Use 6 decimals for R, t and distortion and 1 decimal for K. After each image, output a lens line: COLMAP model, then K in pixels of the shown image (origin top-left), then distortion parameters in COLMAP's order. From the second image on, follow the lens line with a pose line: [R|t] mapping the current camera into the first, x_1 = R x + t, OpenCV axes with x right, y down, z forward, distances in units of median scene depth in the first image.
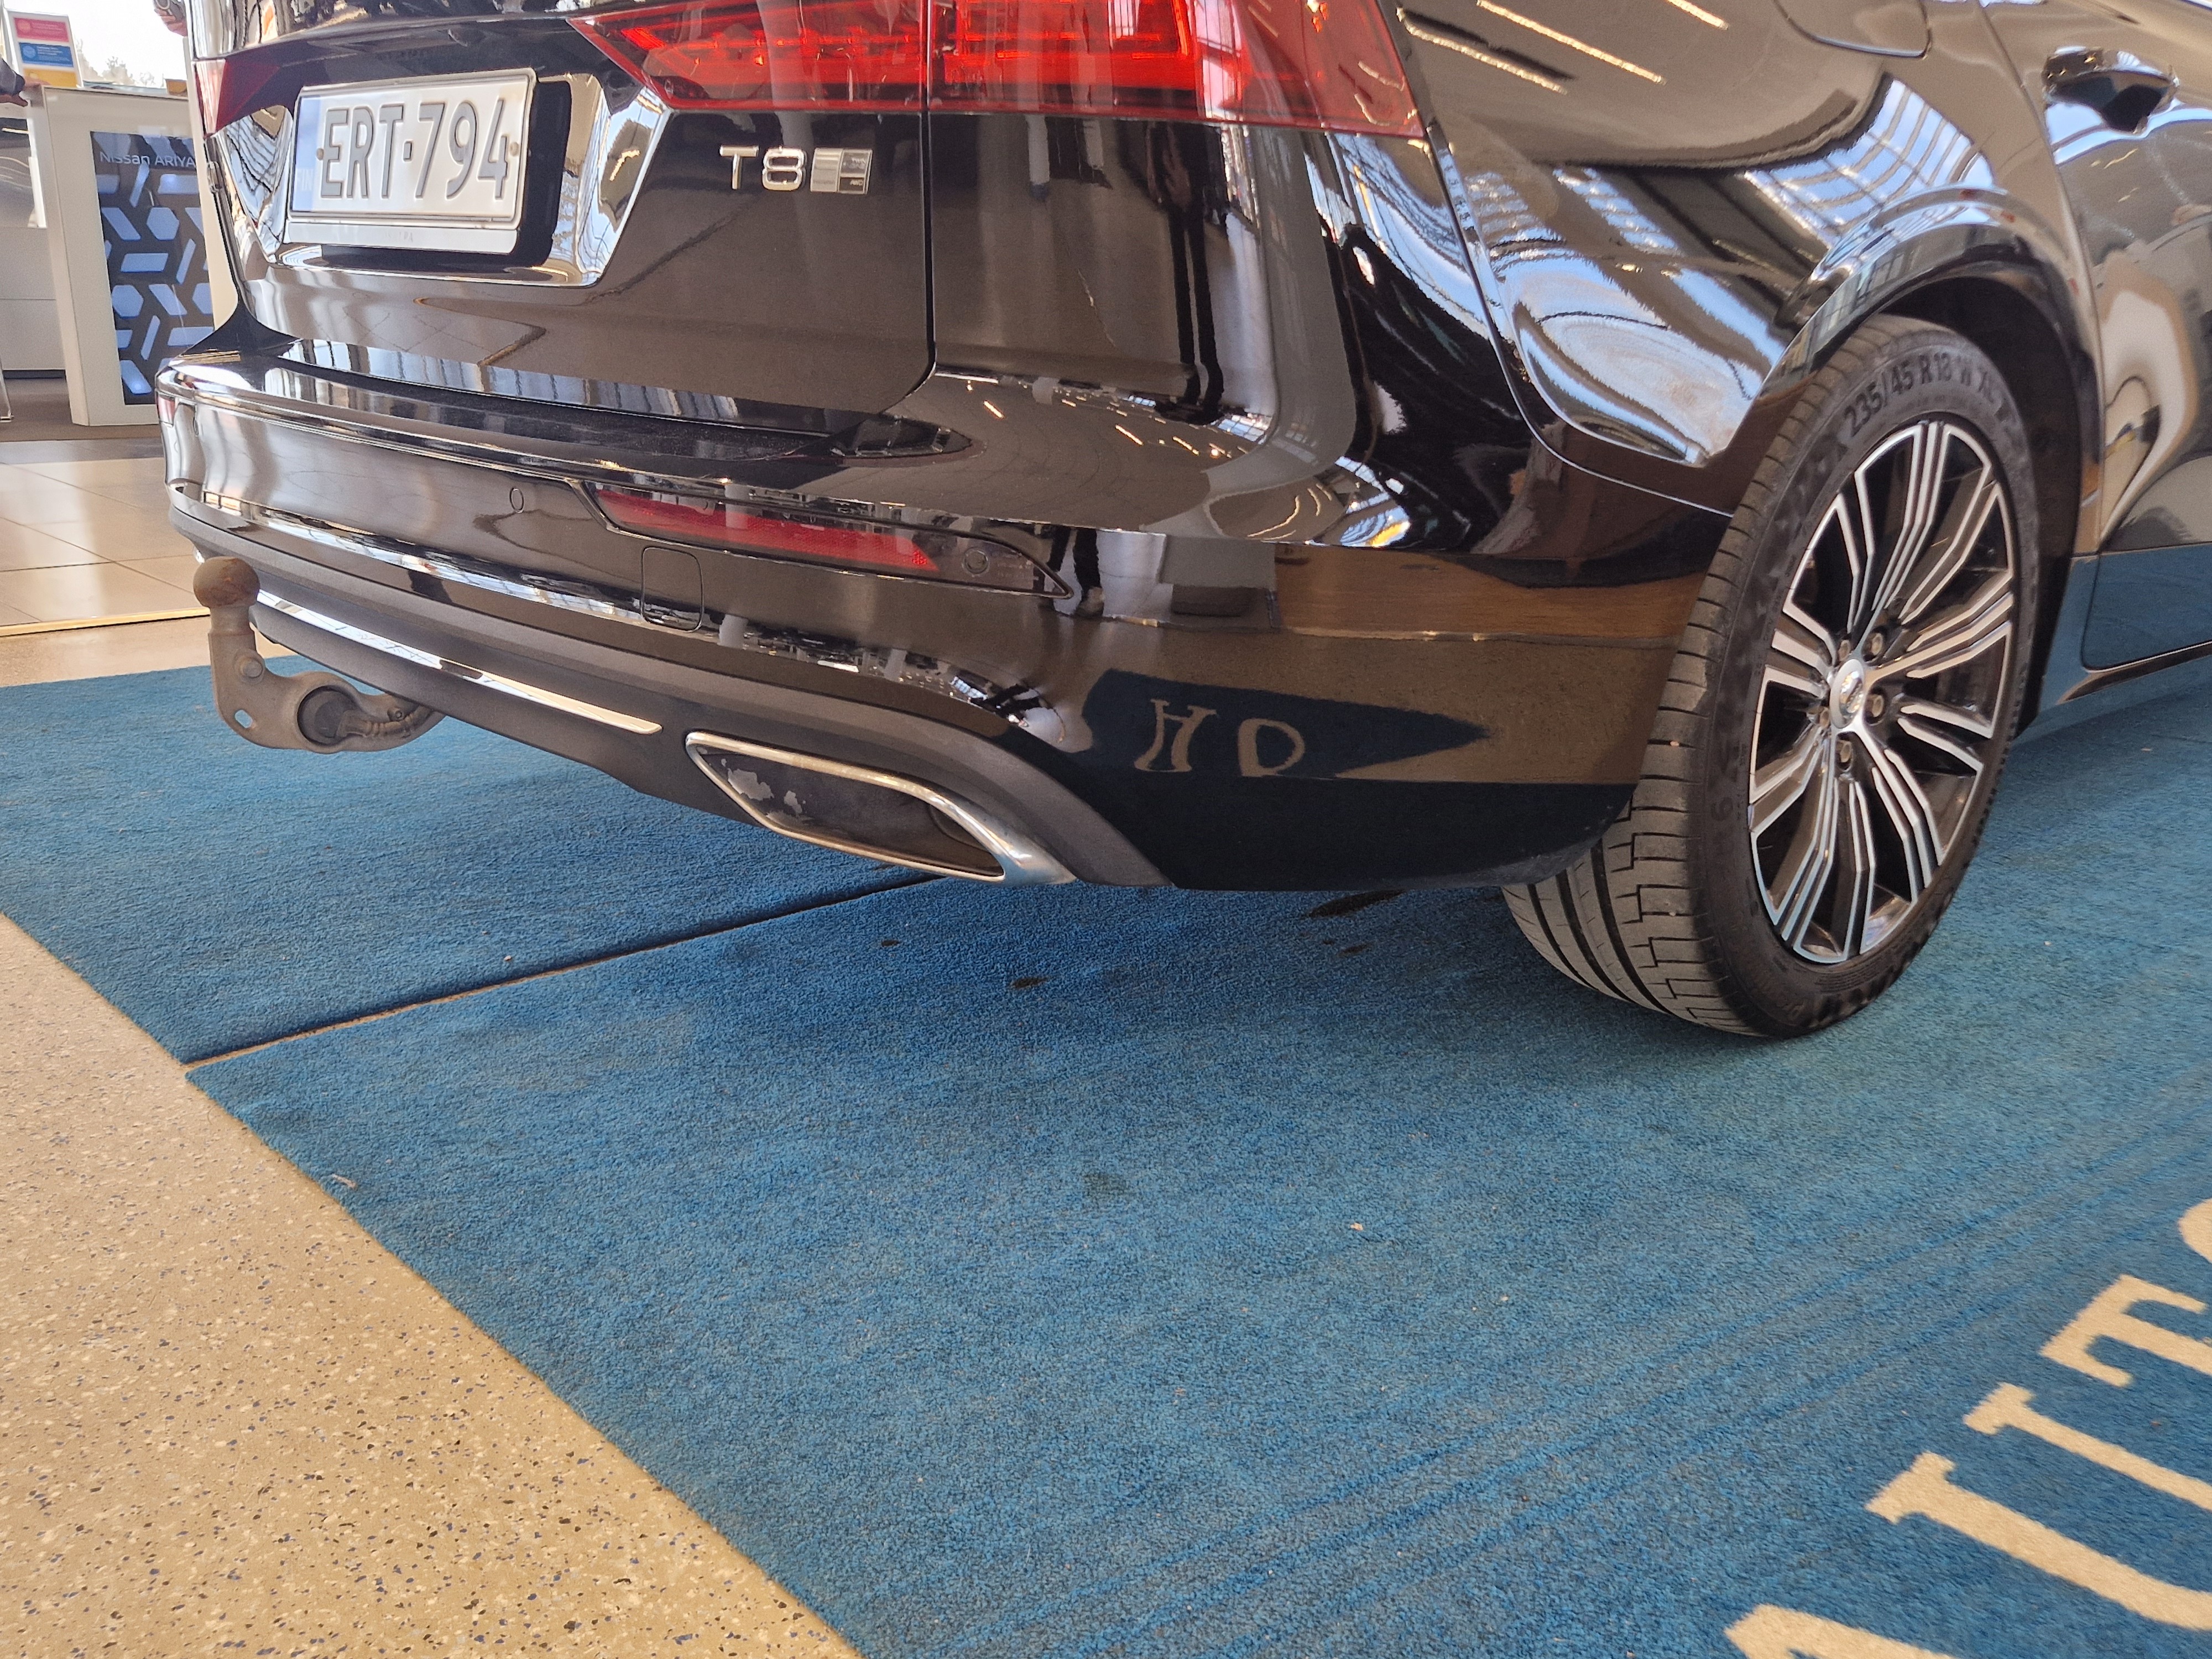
lens RADIAL K [[1932.5, 0, 1103.7], [0, 1932.5, 831.8], [0, 0, 1]] dist [0.081529, -0.060851]
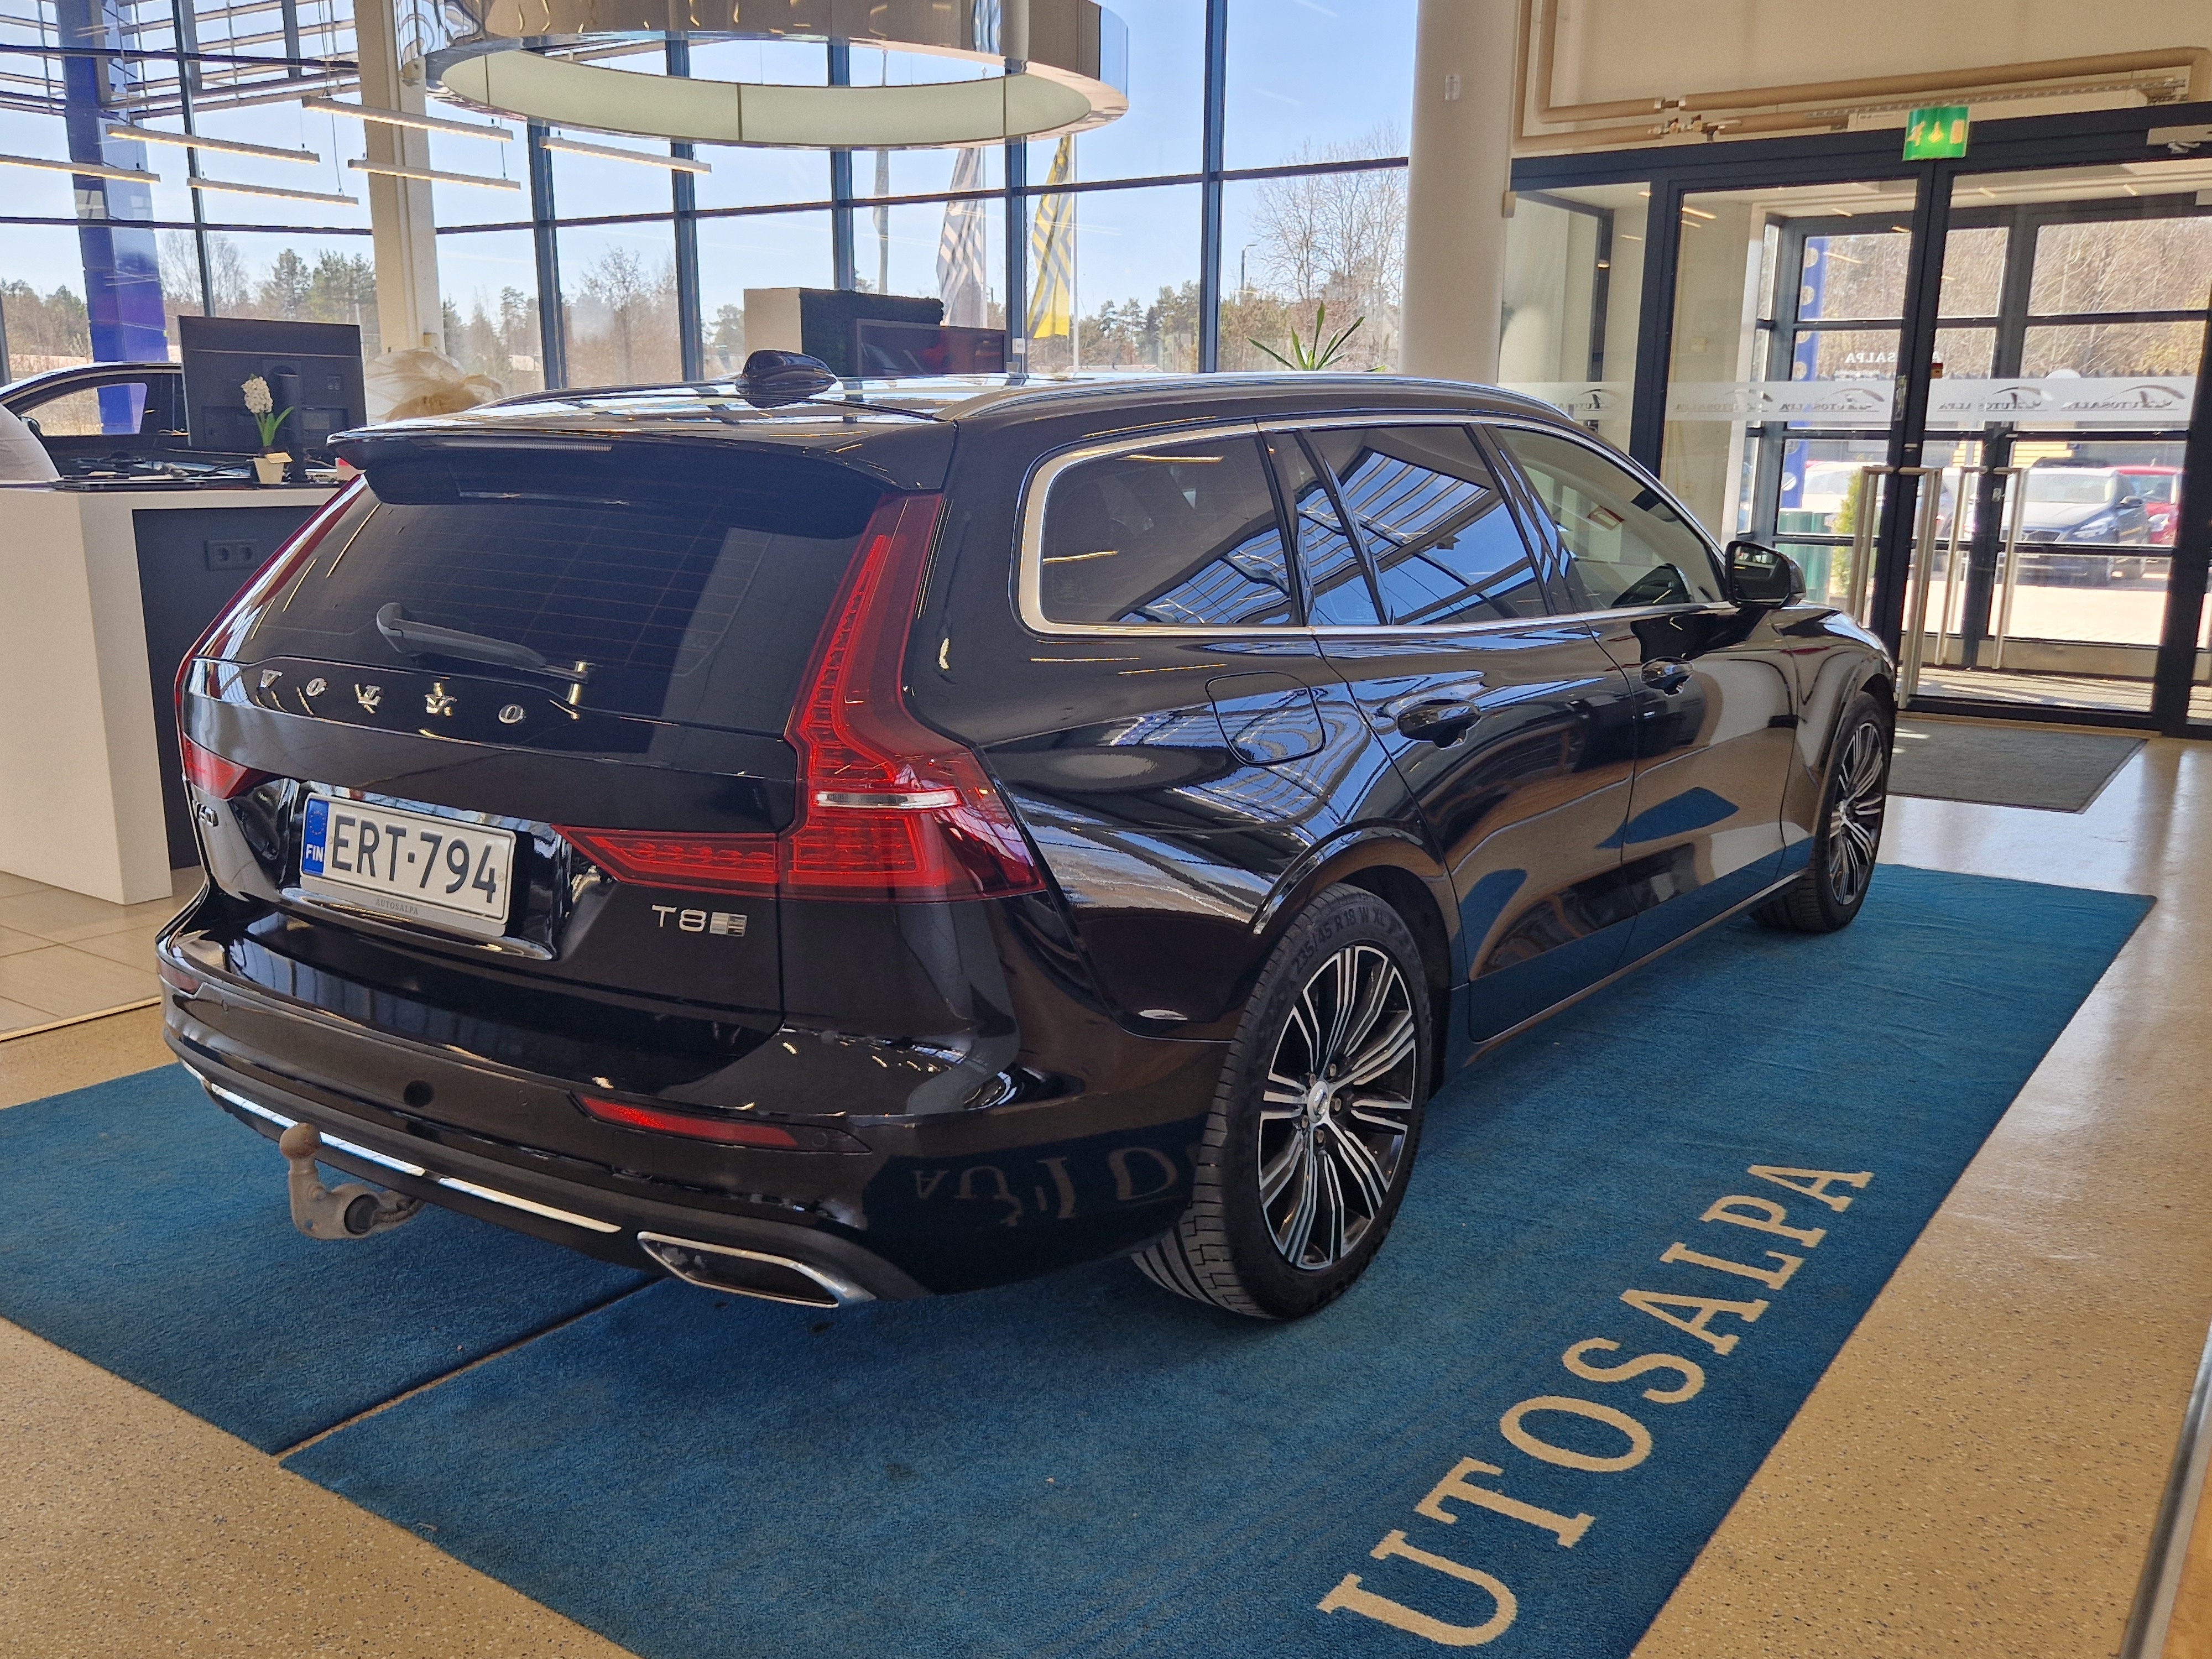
lens RADIAL K [[1932.5, 0, 1094.7], [0, 1932.5, 890.4], [0, 0, 1]] dist [0.081529, -0.060851]
pose [[0.981794, -0.061849, 0.179597, -0.098449], [0.071376, 0.996338, -0.047072, -0.212342], [-0.176028, 0.059034, 0.982613, -0.665345]]
